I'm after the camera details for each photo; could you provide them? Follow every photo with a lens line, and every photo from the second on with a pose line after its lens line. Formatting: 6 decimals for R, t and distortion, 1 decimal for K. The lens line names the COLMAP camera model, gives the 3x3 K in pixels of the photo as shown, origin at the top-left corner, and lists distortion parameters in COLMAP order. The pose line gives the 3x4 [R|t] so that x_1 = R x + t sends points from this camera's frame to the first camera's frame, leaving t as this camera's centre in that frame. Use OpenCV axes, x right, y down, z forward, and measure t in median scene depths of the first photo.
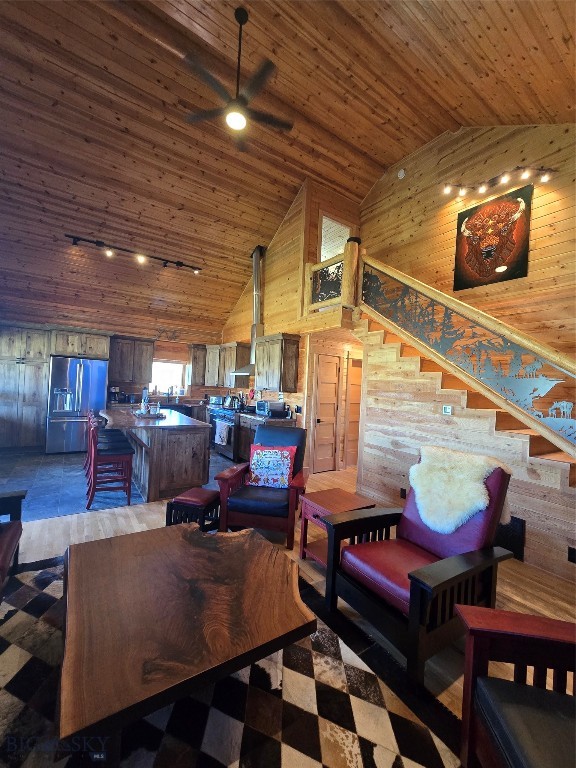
lens RADIAL K [[315.3, 0, 289.8], [0, 315.3, 383.5], [0, 0, 1]] dist [-0.003823, 0.001358]
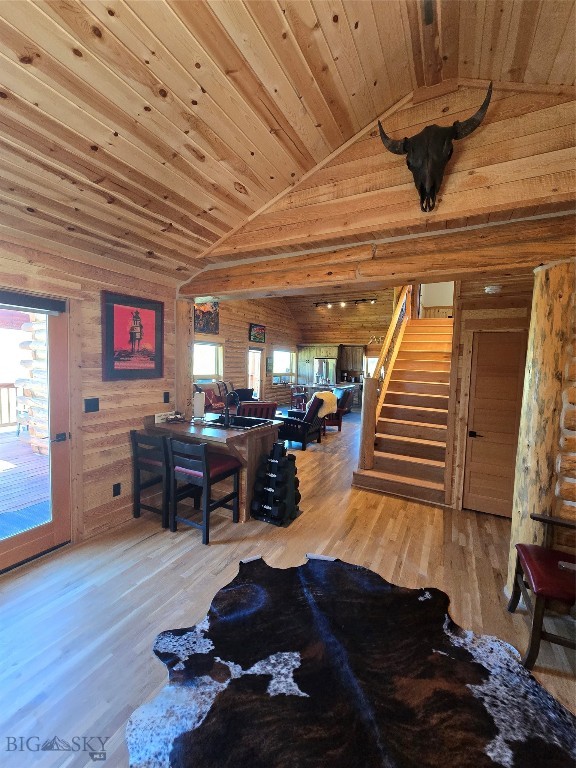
lens RADIAL K [[315.3, 0, 291.4], [0, 315.3, 385.9], [0, 0, 1]] dist [-0.003823, 0.001358]
pose [[0.475263, 0.025881, -0.879463, 1.359974], [0.000404, 0.999561, 0.029634, 0.045732], [0.879844, -0.014440, 0.475044, -0.223555]]
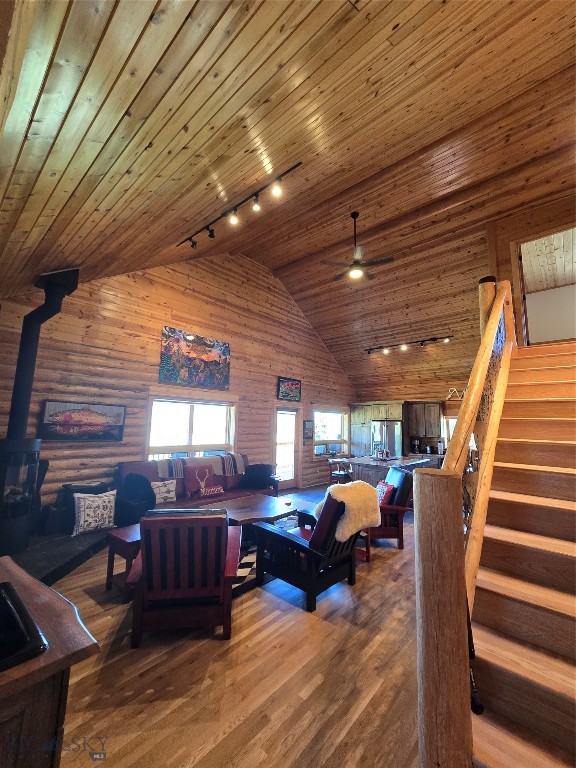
lens RADIAL K [[315.3, 0, 288.1], [0, 315.3, 383.2], [0, 0, 1]] dist [-0.003823, 0.001358]
pose [[0.249422, -0.175197, -0.952415, 0.917829], [-0.000585, 0.983471, -0.181063, 0.020191], [0.968395, 0.045719, 0.245197, 0.211492]]
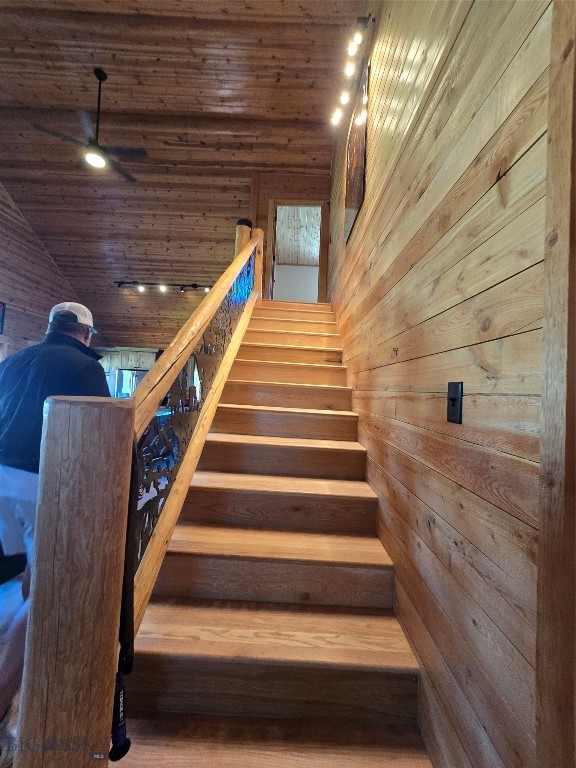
lens RADIAL K [[315.3, 0, 292.3], [0, 315.3, 380.8], [0, 0, 1]] dist [-0.003823, 0.001358]
pose [[0.826959, -0.030527, -0.561432, 0.828758], [-0.001968, 0.998362, -0.057184, 0.051545], [0.562258, 0.048394, 0.825544, 0.361868]]
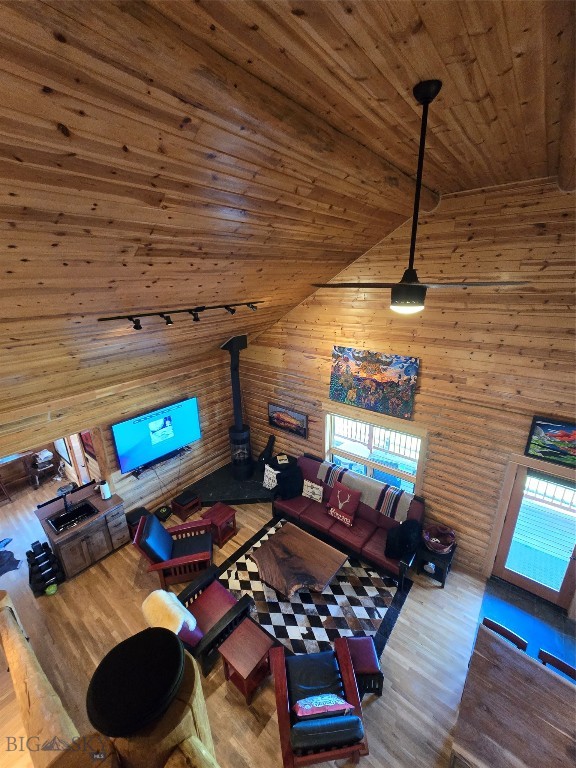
lens RADIAL K [[315.3, 0, 292.4], [0, 315.3, 384.2], [0, 0, 1]] dist [-0.003823, 0.001358]
pose [[-0.953090, 0.065133, -0.295596, 0.167383], [-0.028049, 0.953367, 0.300509, -0.658303], [0.301384, 0.294703, -0.906817, 1.154533]]
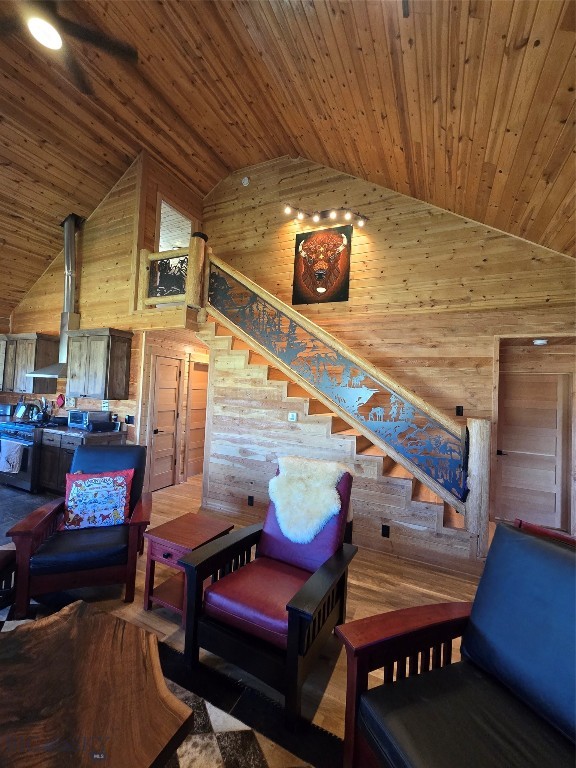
lens RADIAL K [[315.3, 0, 289.5], [0, 315.3, 382.6], [0, 0, 1]] dist [-0.003823, 0.001358]
pose [[0.865128, 0.005931, 0.501516, -0.032930], [-0.005475, 0.999982, -0.002382, -0.021567], [-0.501522, -0.000685, 0.865145, 0.063449]]
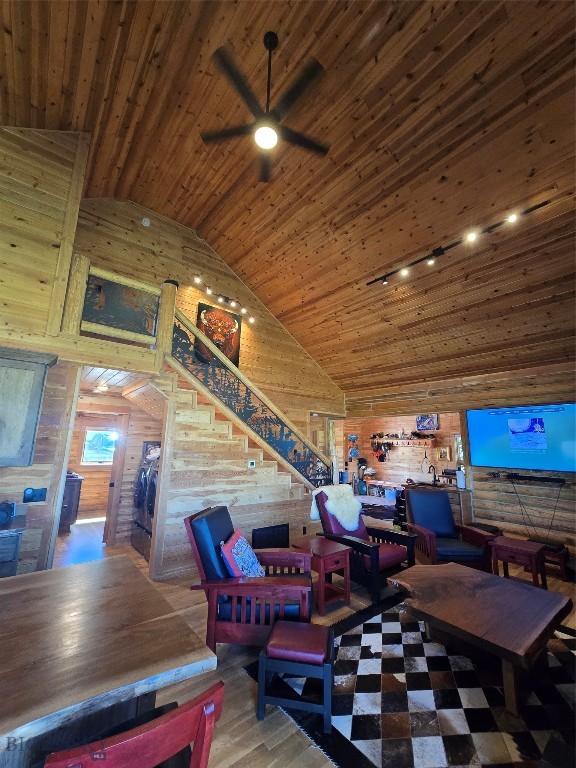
lens RADIAL K [[315.3, 0, 287.6], [0, 315.3, 384.8], [0, 0, 1]] dist [-0.003823, 0.001358]
pose [[-0.085757, 0.136832, 0.986875, -0.691894], [-0.031089, 0.989674, -0.139922, -0.053123], [-0.995831, -0.042680, -0.080617, 0.746950]]
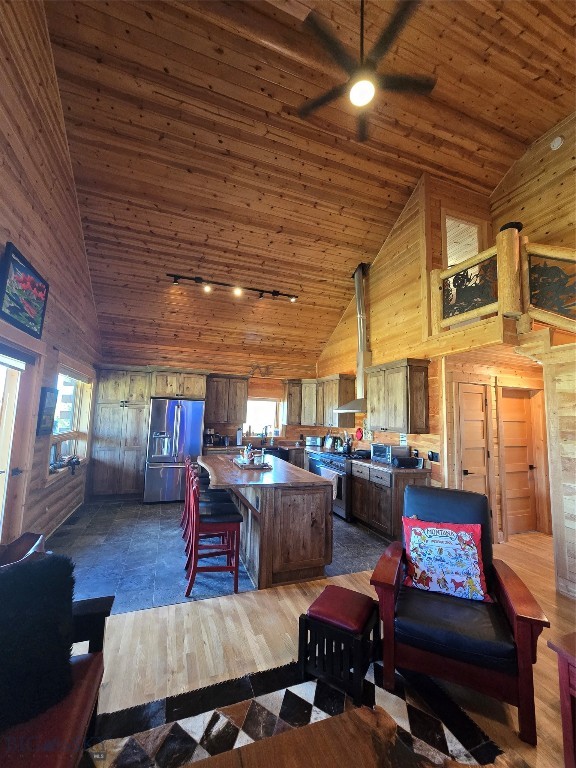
lens RADIAL K [[315.3, 0, 289.6], [0, 315.3, 383.5], [0, 0, 1]] dist [-0.003823, 0.001358]
pose [[0.971600, -0.047653, -0.231780, -0.151755], [0.022147, 0.993526, -0.111426, -0.018399], [0.235590, 0.103128, 0.966365, 0.203488]]
